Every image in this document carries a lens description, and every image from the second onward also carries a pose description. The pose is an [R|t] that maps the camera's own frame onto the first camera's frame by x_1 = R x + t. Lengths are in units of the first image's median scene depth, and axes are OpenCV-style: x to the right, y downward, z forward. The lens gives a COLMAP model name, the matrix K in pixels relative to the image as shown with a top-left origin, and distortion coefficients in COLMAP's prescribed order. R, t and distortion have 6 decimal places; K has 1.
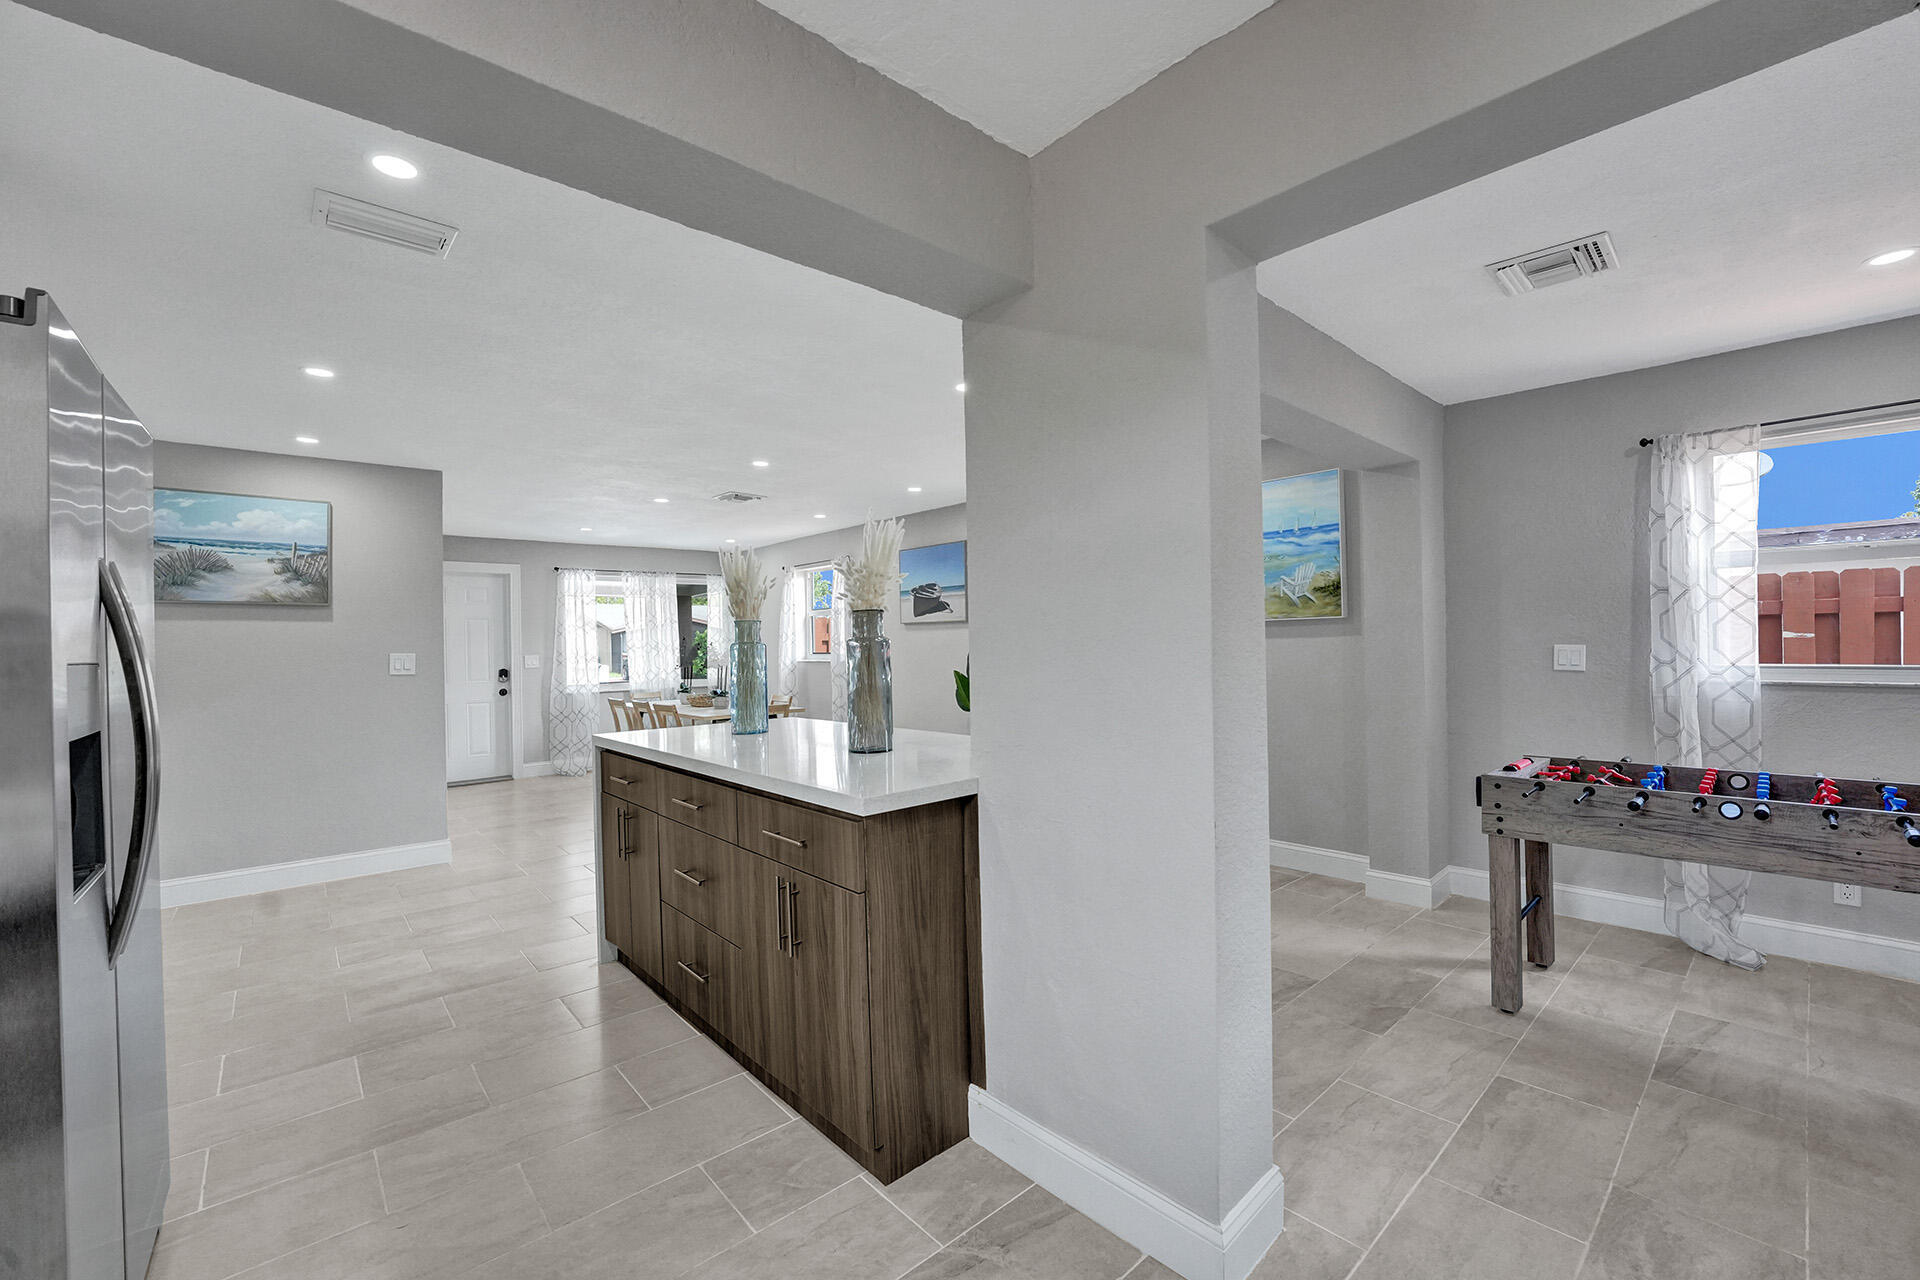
lens RADIAL K [[782.7, 0, 960.0], [0, 782.7, 640.0], [0, 0, 1]] dist [-0.014658, 0.000248]
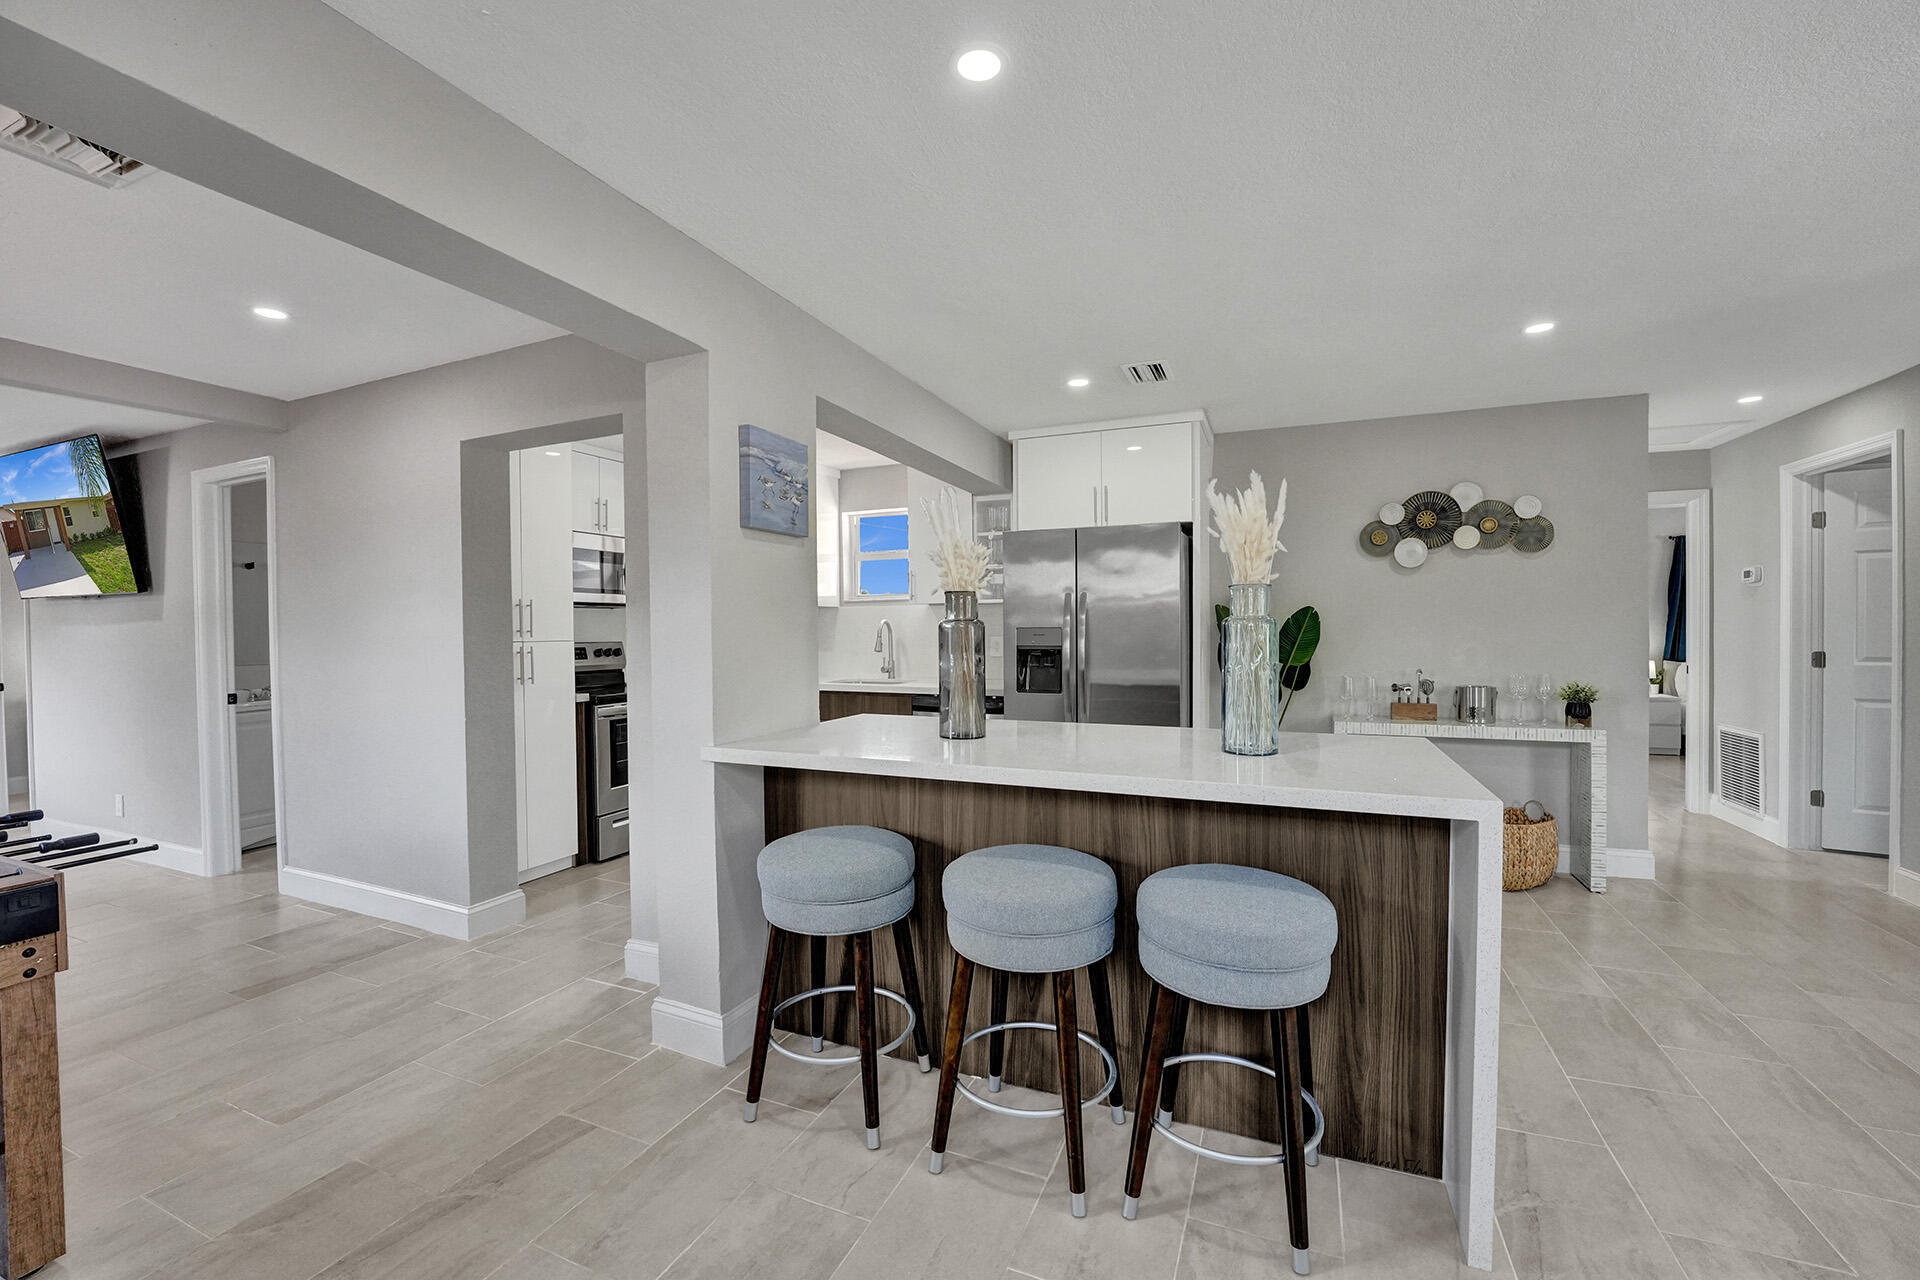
lens RADIAL K [[756.0, 0, 960.0], [0, 756.0, 640.0], [0, 0, 1]] dist [-0.016069, -0.000282]
pose [[-0.899561, 0.036985, -0.435227, 0.096091], [0.030249, 0.999291, 0.022397, -0.000296], [0.435747, 0.006983, -0.900042, 0.605002]]
